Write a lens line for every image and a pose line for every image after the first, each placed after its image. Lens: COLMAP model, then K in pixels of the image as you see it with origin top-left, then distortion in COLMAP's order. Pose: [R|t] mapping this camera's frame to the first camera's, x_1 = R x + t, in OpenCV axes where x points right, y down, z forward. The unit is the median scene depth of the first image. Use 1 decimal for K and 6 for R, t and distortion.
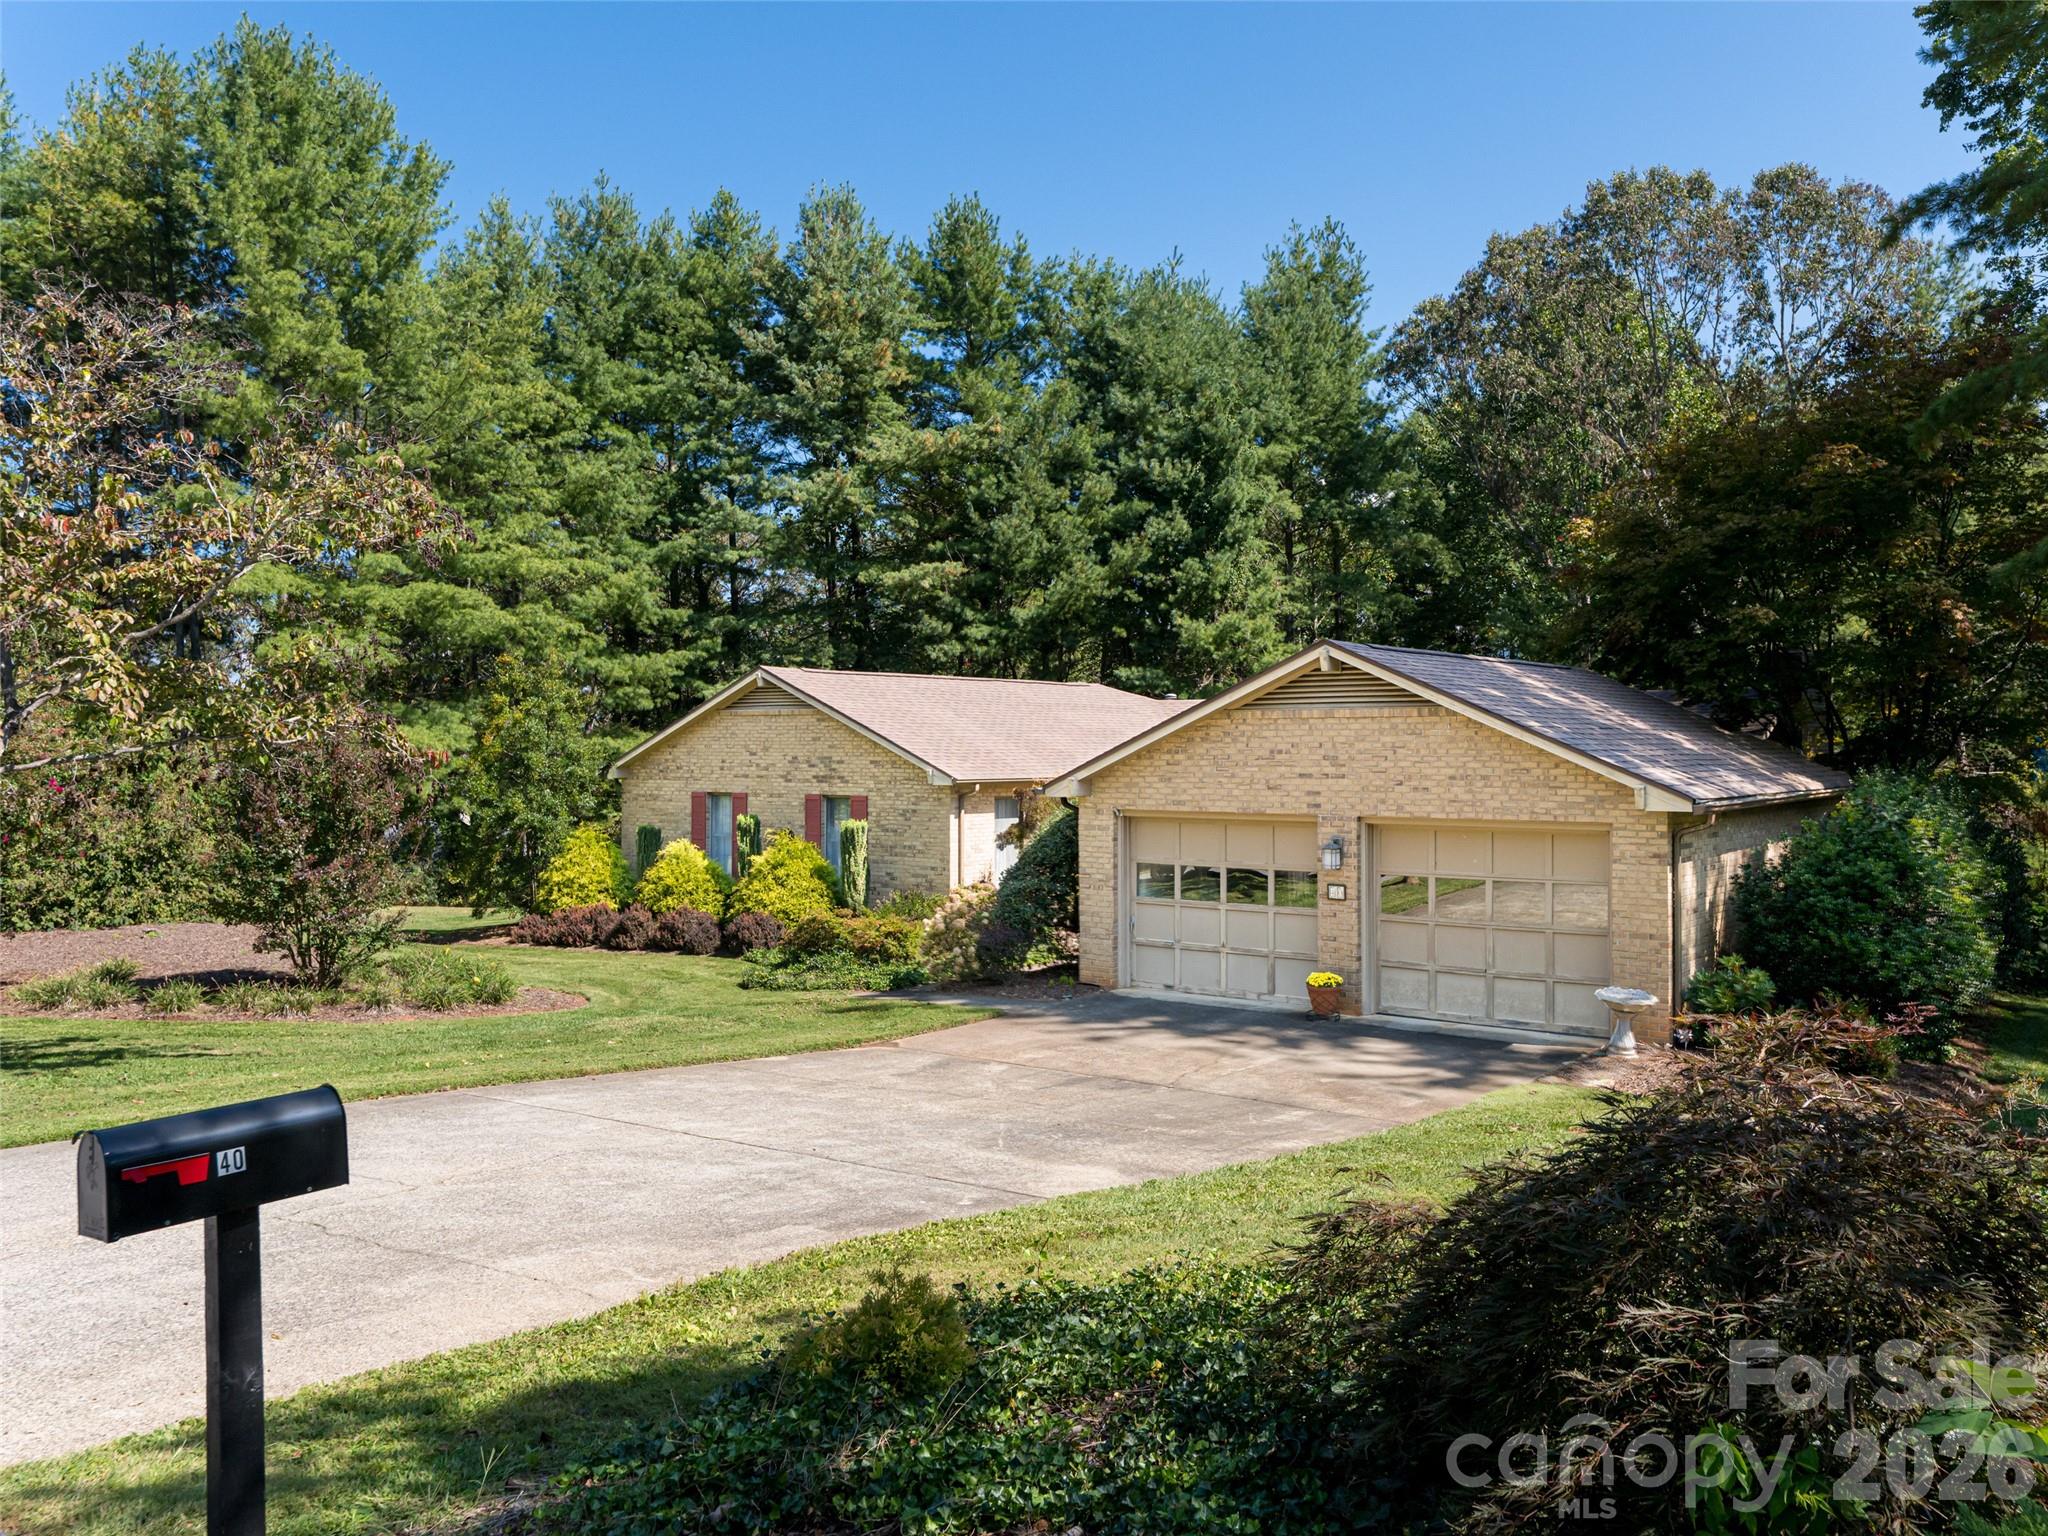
lens RADIAL K [[1648.3, 0, 1024.0], [0, 1648.3, 768.0], [0, 0, 1]] dist [-0.002937, -0.001063]
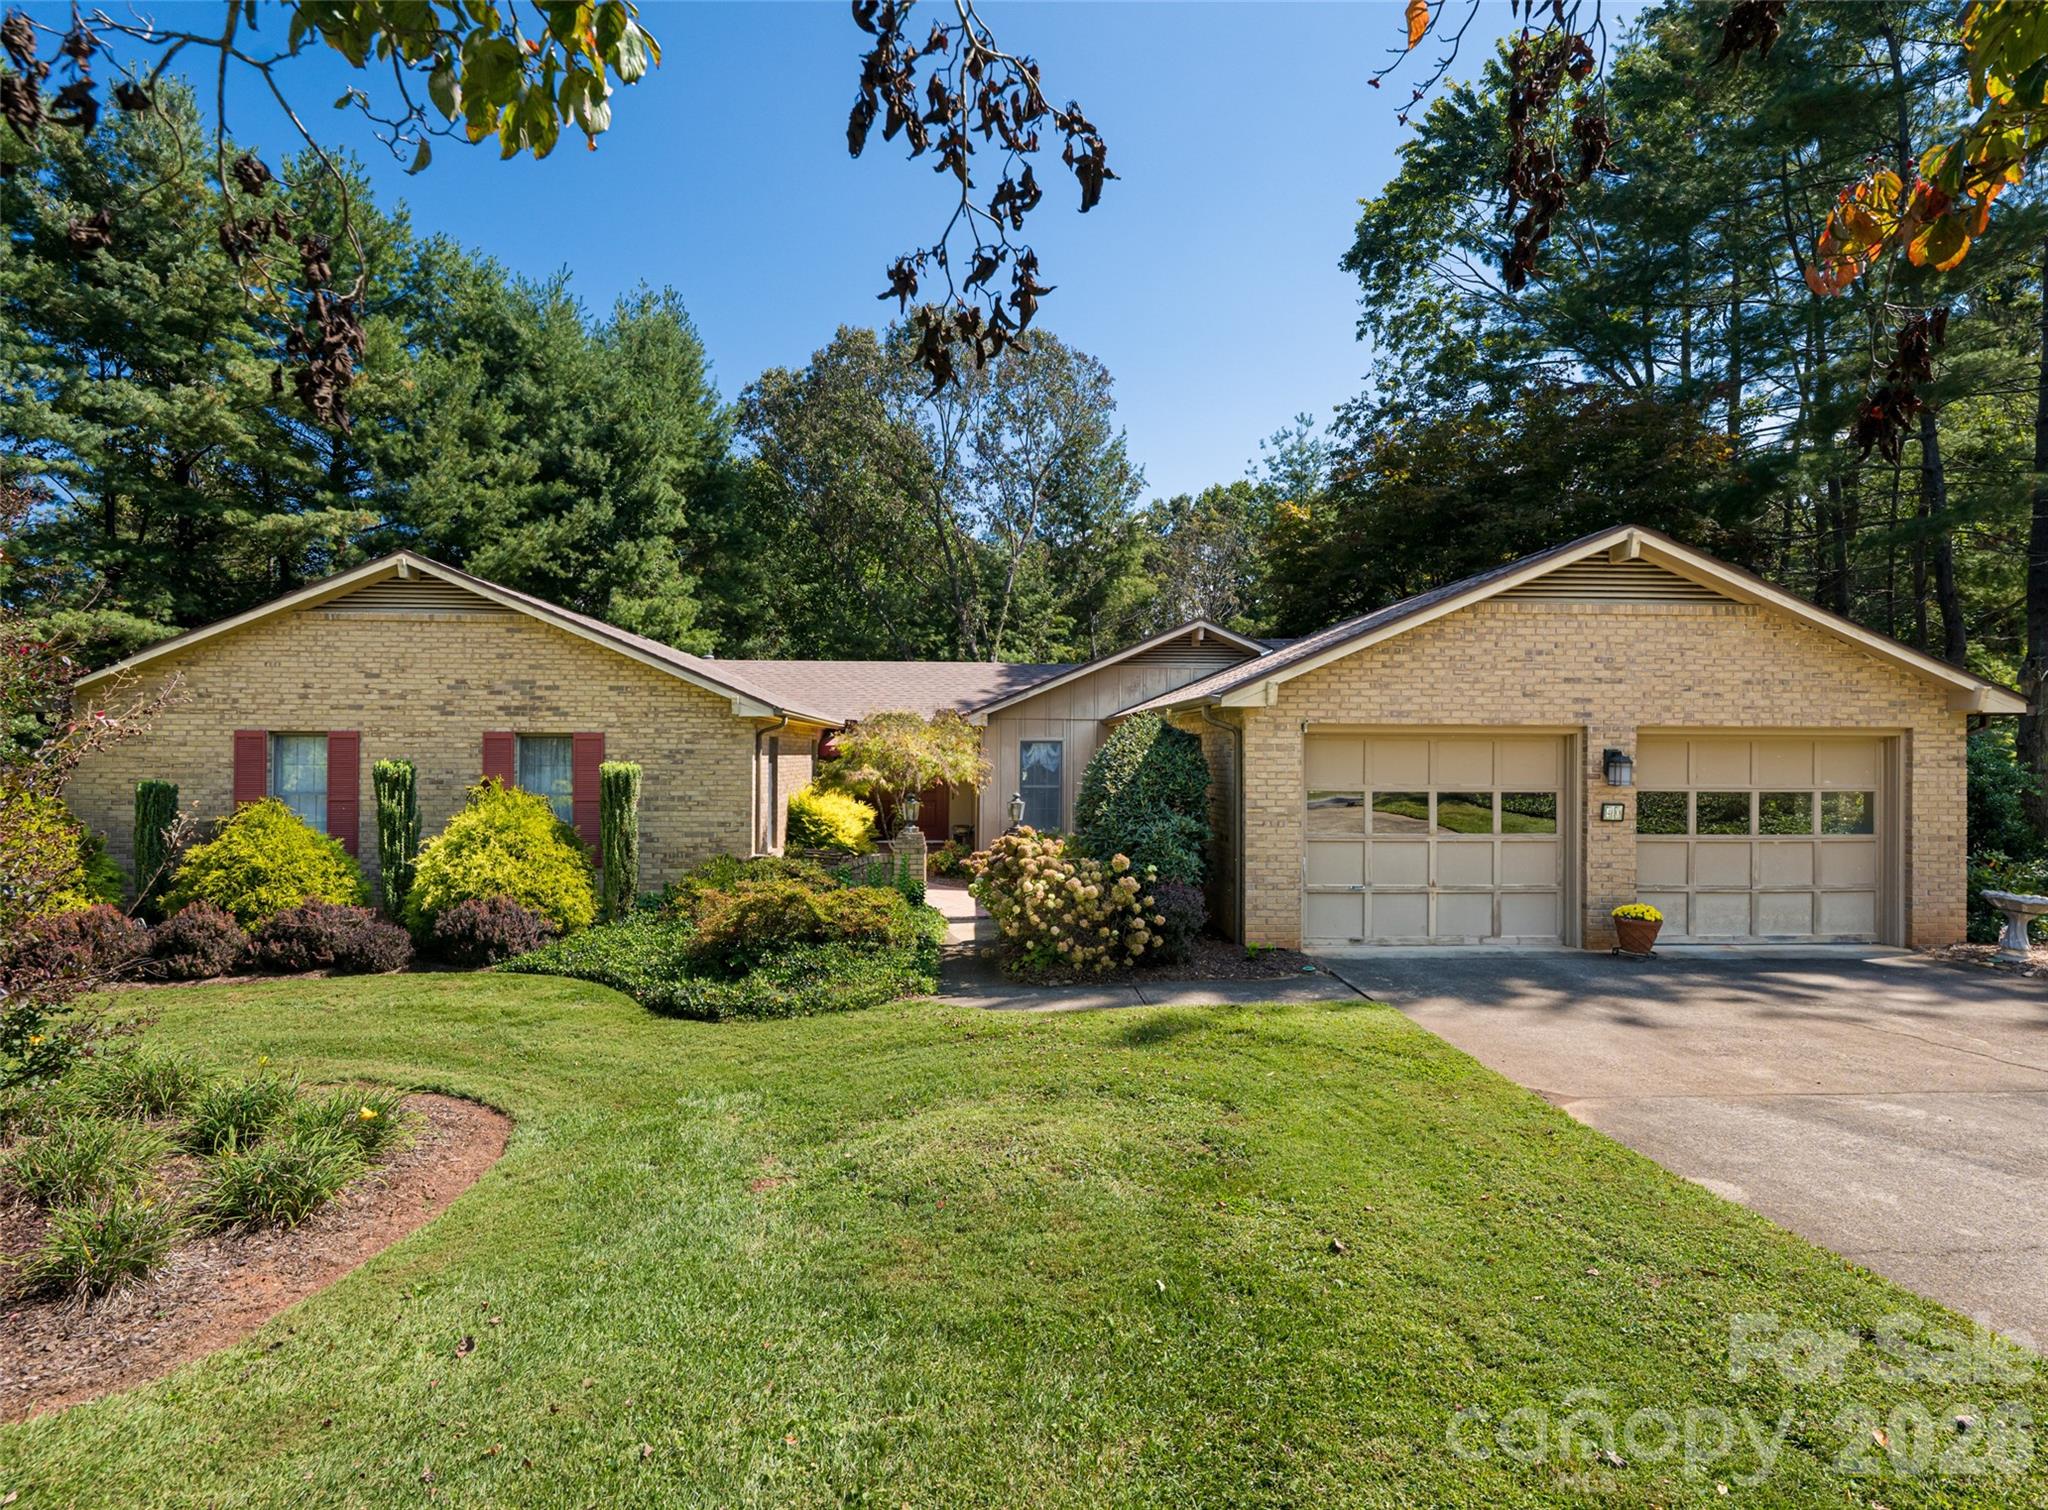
lens RADIAL K [[1048.0, 0, 993.4], [0, 1048.0, 768.0], [0, 0, 1]] dist [-0.000897, 0.000393]
pose [[0.750699, -0.003837, 0.660633, -0.274638], [0.001894, 0.999992, 0.003655, 0.031249], [-0.660641, -0.001493, 0.750700, 0.509864]]
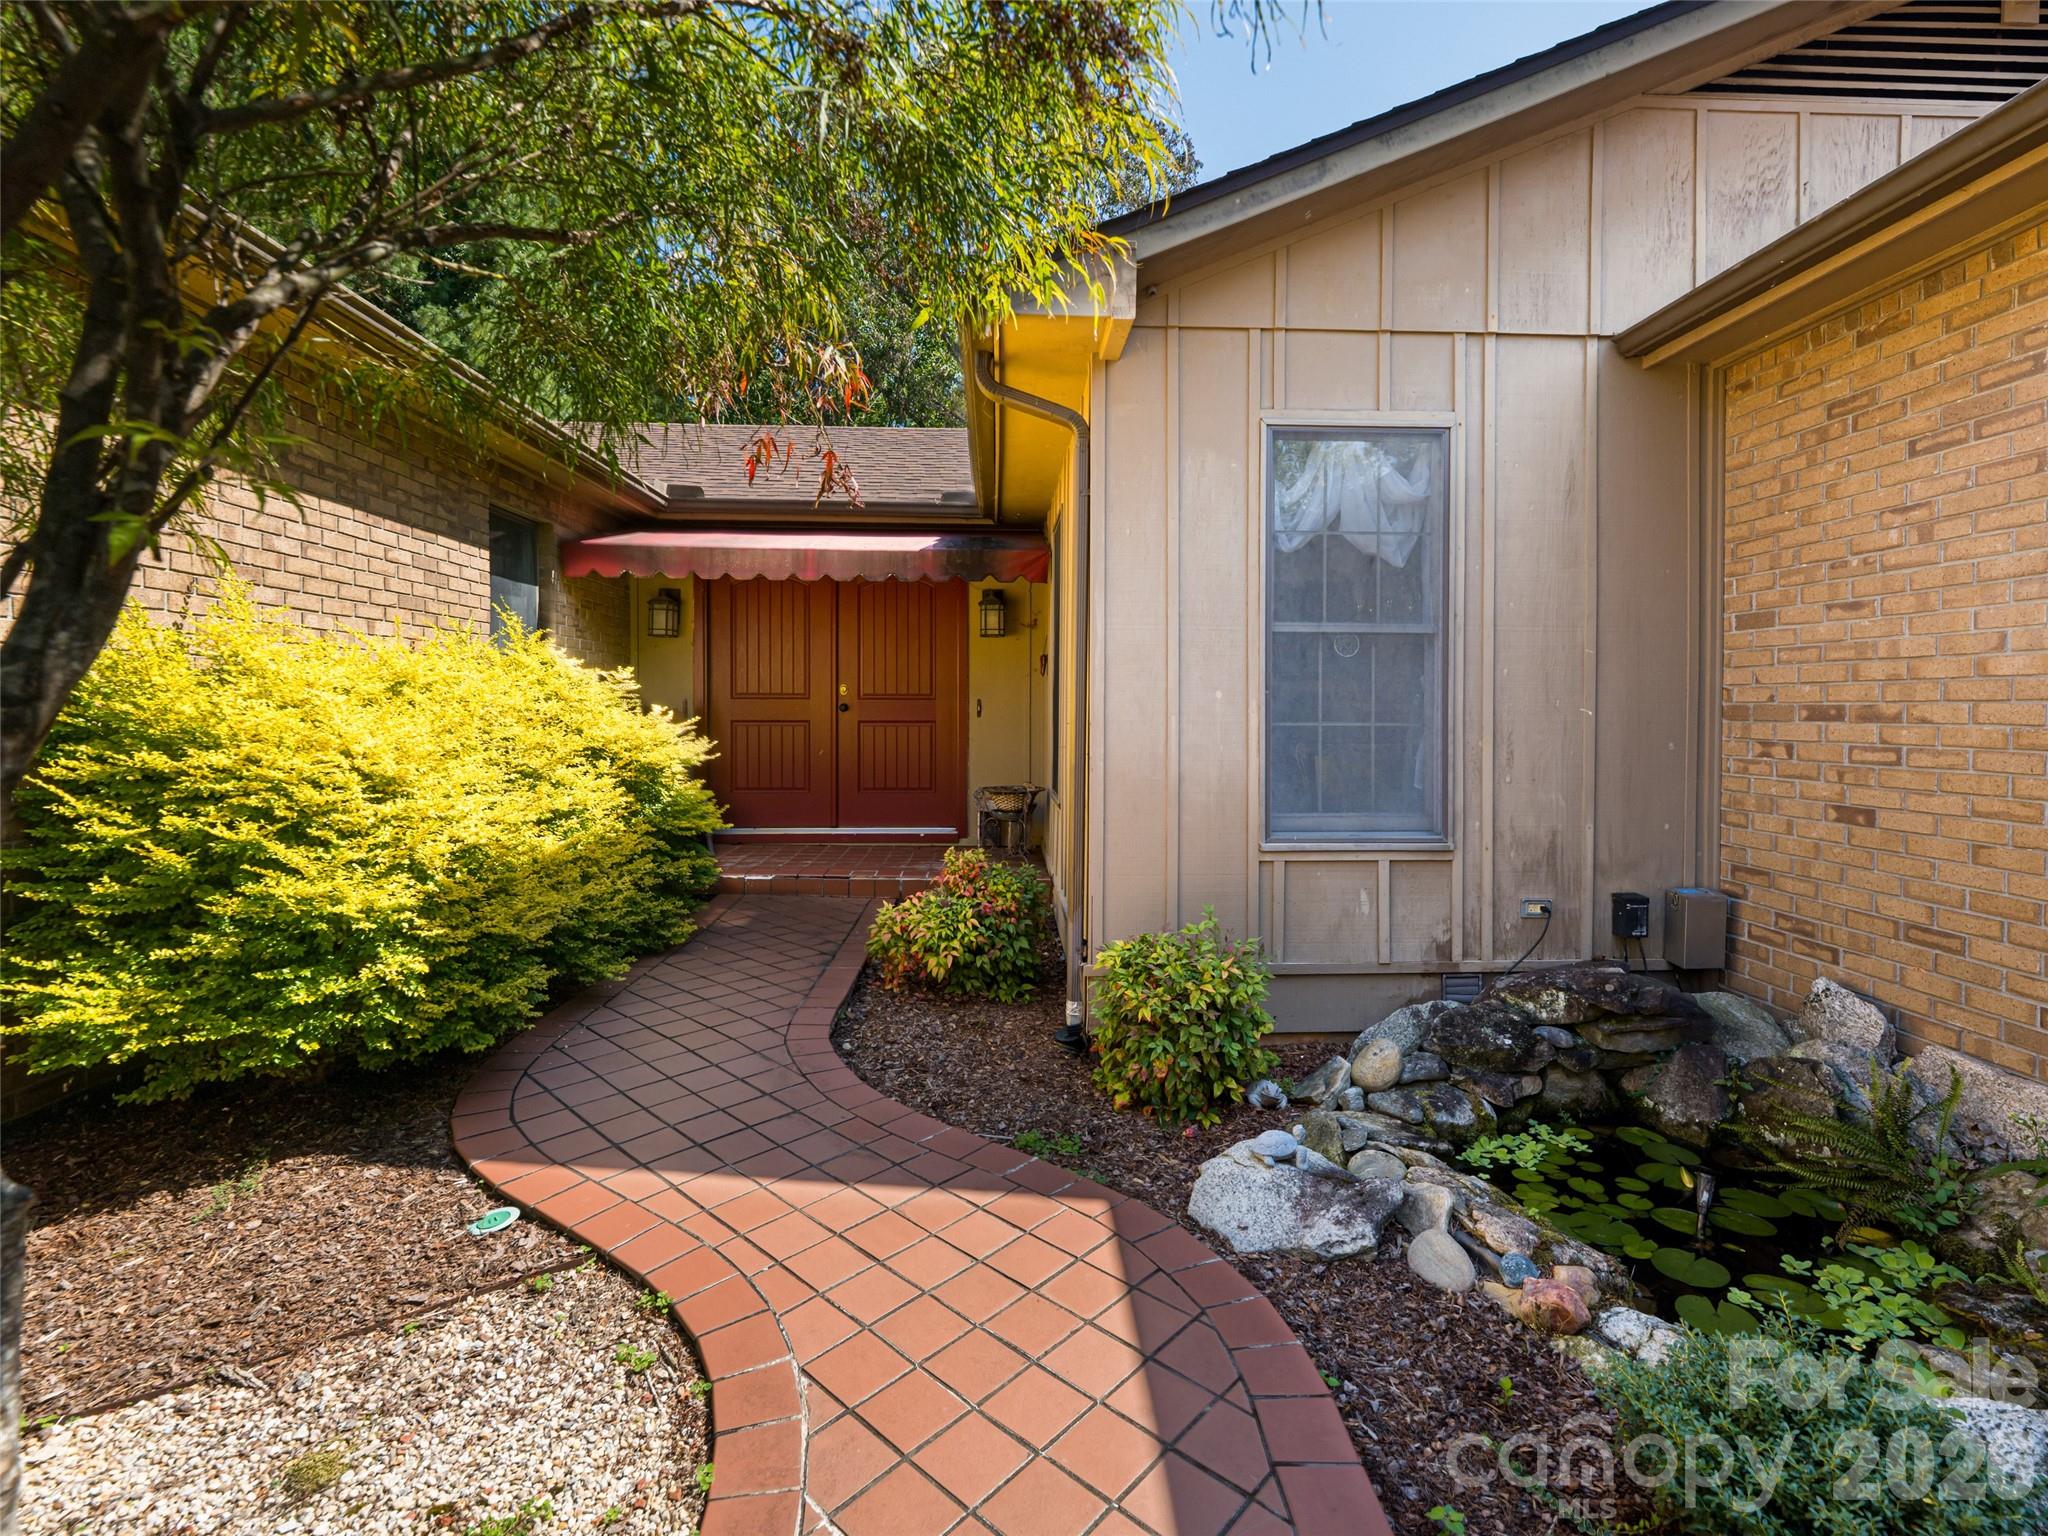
lens RADIAL K [[826.4, 0, 1019.4], [0, 826.4, 733.4], [0, 0, 1]] dist [-0.000137, -0.000022]
pose [[0.749501, -0.008948, 0.661943, 0.041163], [0.005290, 0.999958, 0.007527, 0.057492], [-0.661982, -0.002140, 0.749517, 0.895366]]
